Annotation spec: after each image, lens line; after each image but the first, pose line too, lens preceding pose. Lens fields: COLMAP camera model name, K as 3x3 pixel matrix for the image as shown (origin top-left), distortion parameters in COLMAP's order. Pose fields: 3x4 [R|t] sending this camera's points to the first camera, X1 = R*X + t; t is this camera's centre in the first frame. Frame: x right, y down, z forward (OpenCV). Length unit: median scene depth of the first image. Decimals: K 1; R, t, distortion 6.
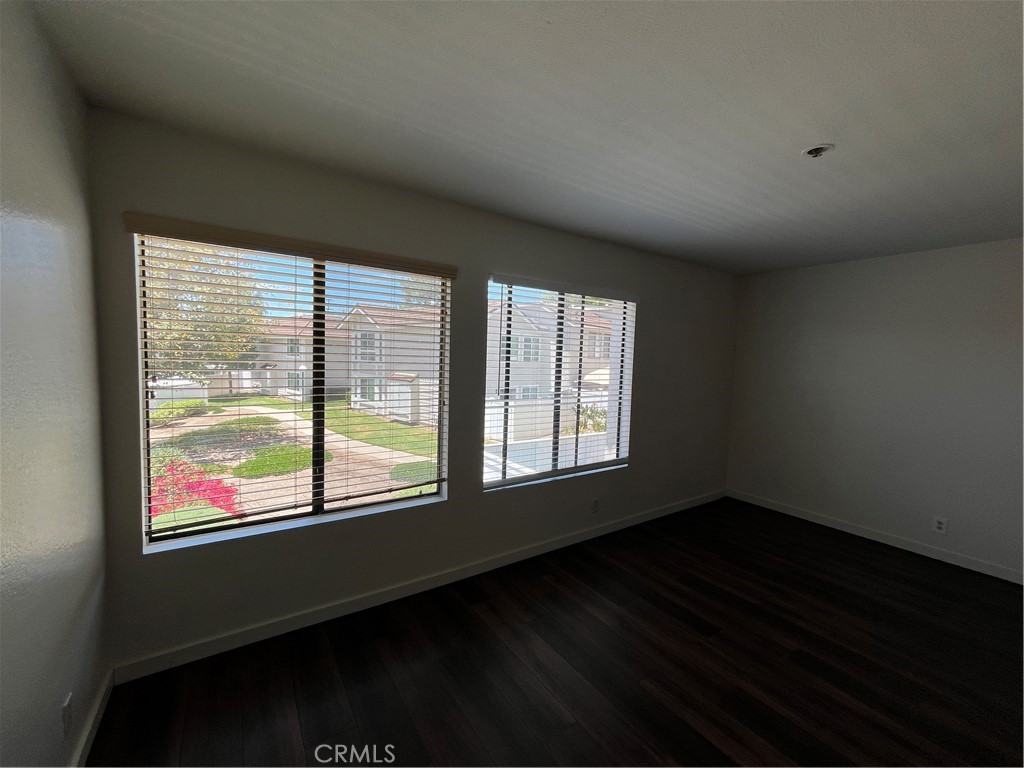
lens RADIAL K [[414.0, 0, 512.0], [0, 414.0, 384.0], [0, 0, 1]] dist [-0.001659, -0.000043]
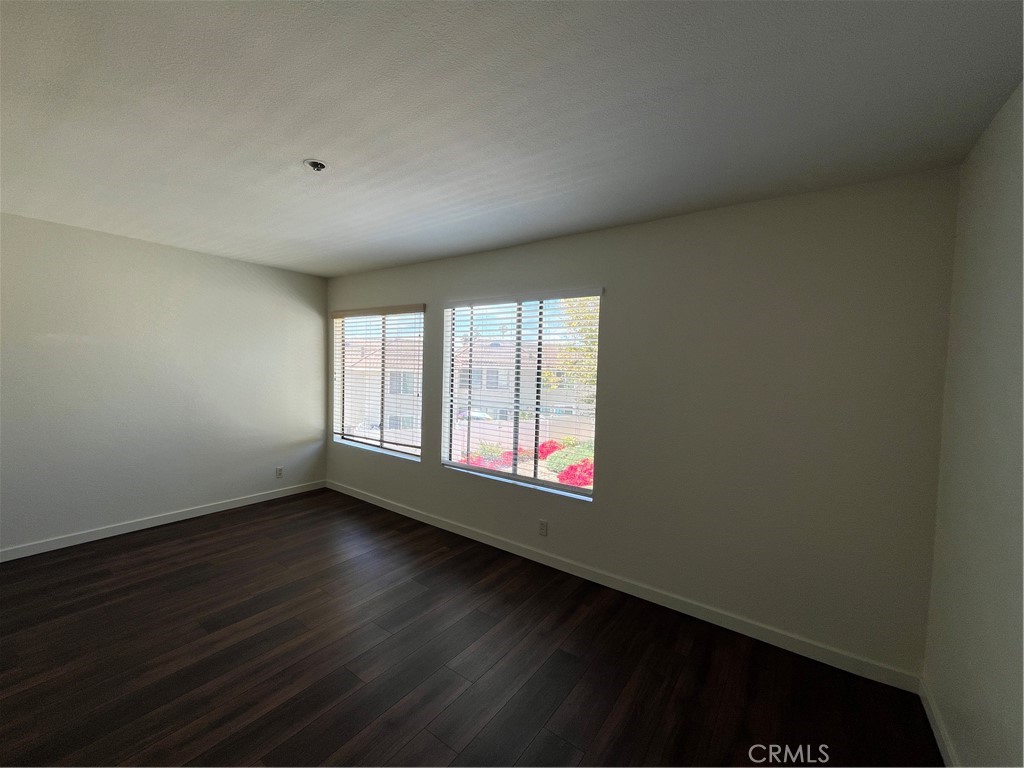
lens RADIAL K [[414.0, 0, 512.0], [0, 414.0, 384.0], [0, 0, 1]] dist [-0.001659, -0.000043]
pose [[0.337750, 0.013097, -0.941145, 1.104408], [-0.087104, 0.996047, -0.017398, 0.002880], [0.937197, 0.087853, 0.337555, 0.651527]]
